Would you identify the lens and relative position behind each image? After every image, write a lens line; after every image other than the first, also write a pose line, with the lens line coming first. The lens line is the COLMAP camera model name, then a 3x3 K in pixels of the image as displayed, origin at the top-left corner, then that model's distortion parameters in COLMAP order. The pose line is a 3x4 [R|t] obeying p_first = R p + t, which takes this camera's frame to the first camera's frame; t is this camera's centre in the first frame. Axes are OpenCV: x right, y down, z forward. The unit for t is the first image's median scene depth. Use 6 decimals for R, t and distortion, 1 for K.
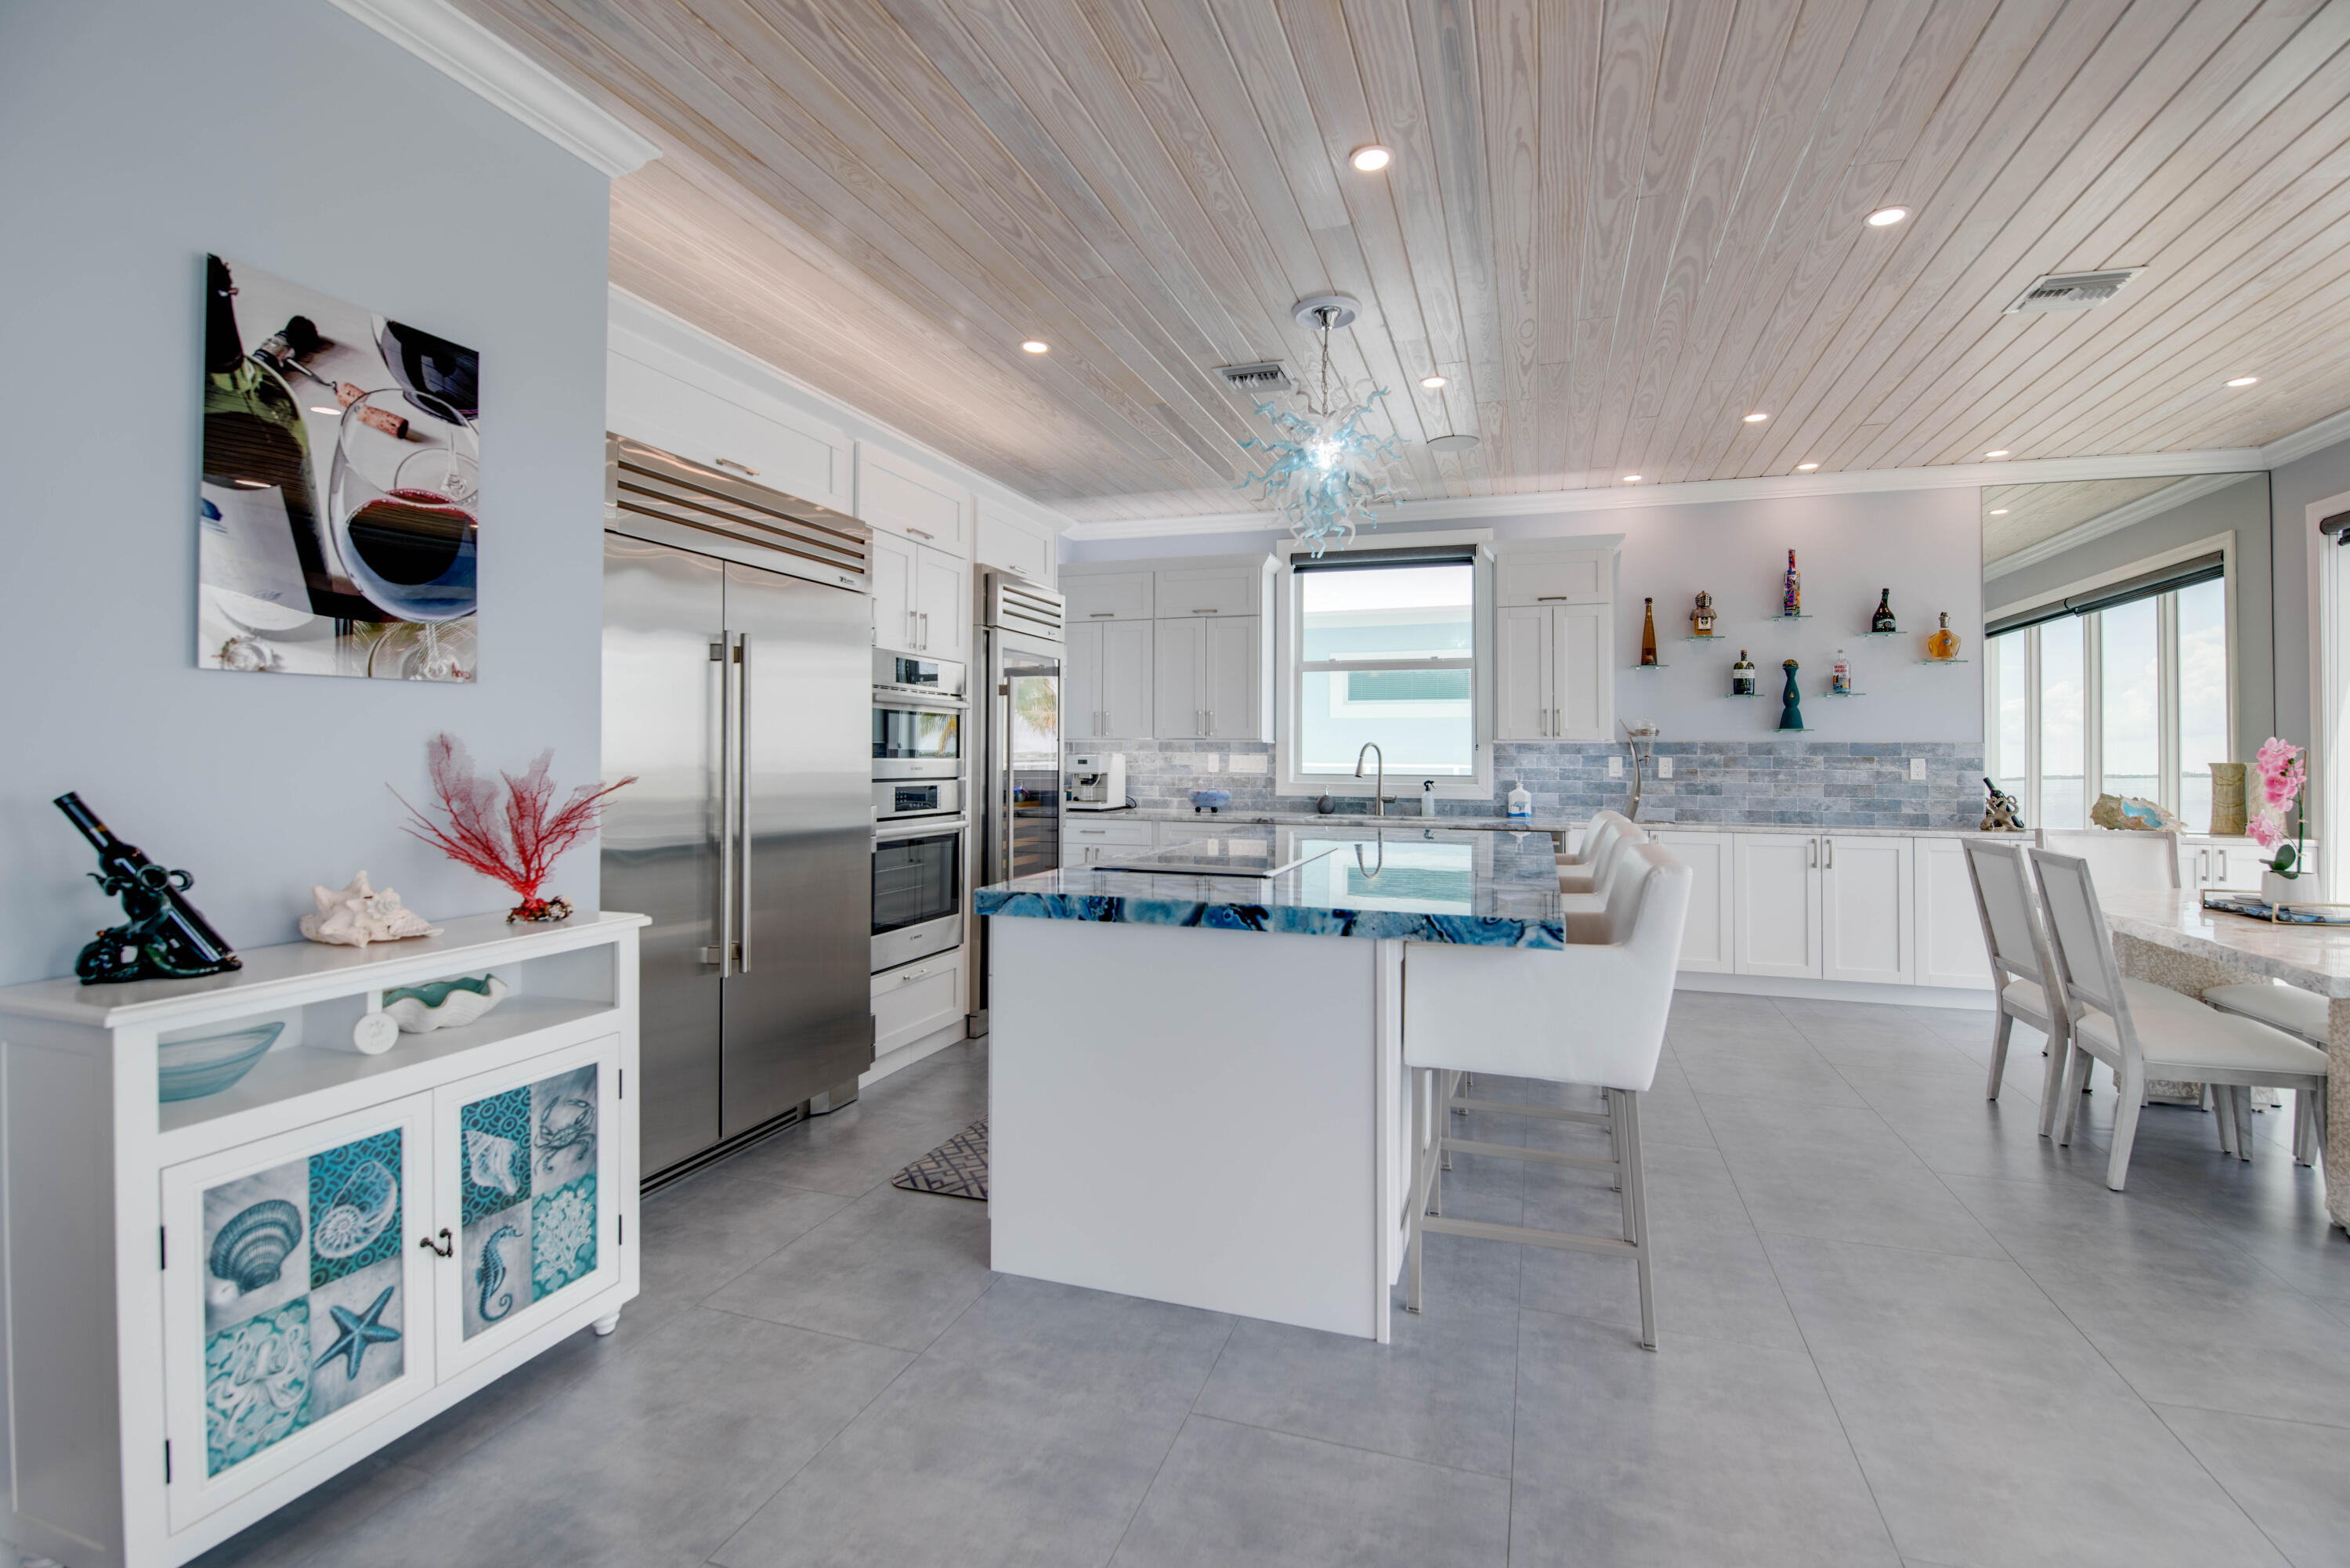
lens RADIAL K [[1034.2, 0, 1183.3], [0, 1034.2, 766.9], [0, 0, 1]] dist [-0.000227, -0.007759]
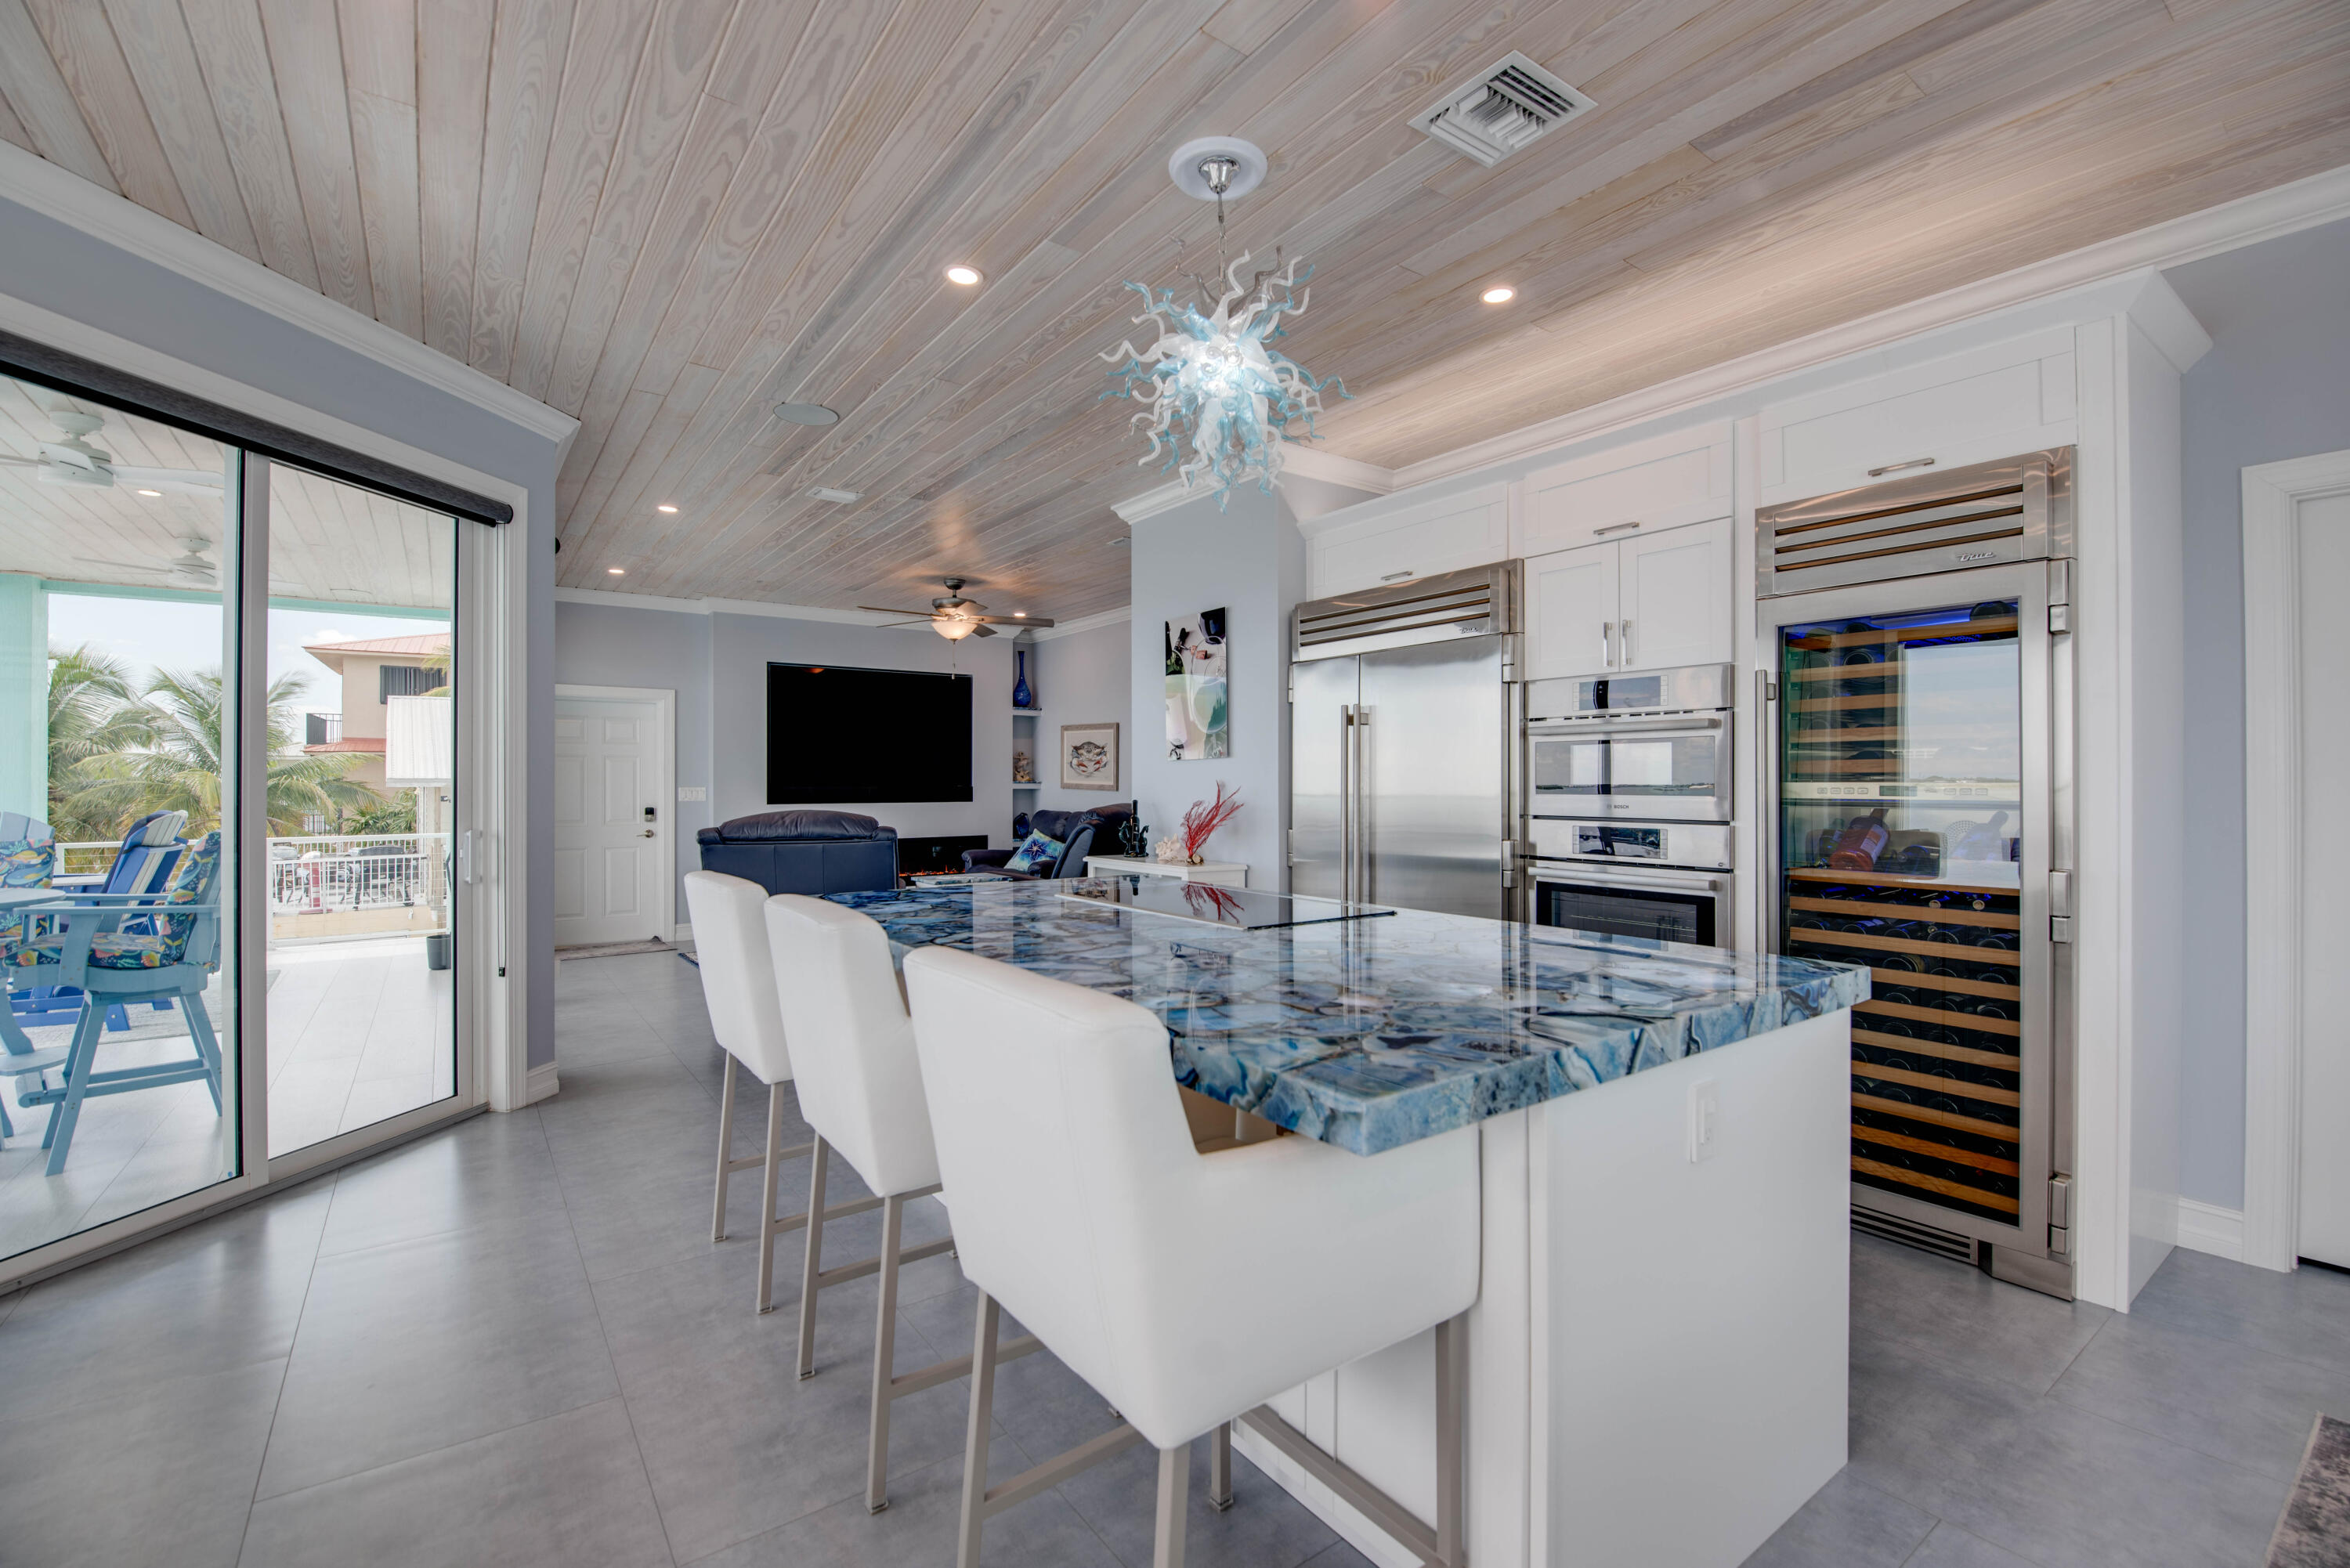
lens RADIAL K [[1034.2, 0, 1183.3], [0, 1034.2, 766.9], [0, 0, 1]] dist [-0.000227, -0.007759]
pose [[-0.577476, -0.015292, -0.816265, 0.899904], [-0.009201, 0.999883, -0.012223, -0.025387], [0.816356, 0.000452, -0.577549, 1.700594]]
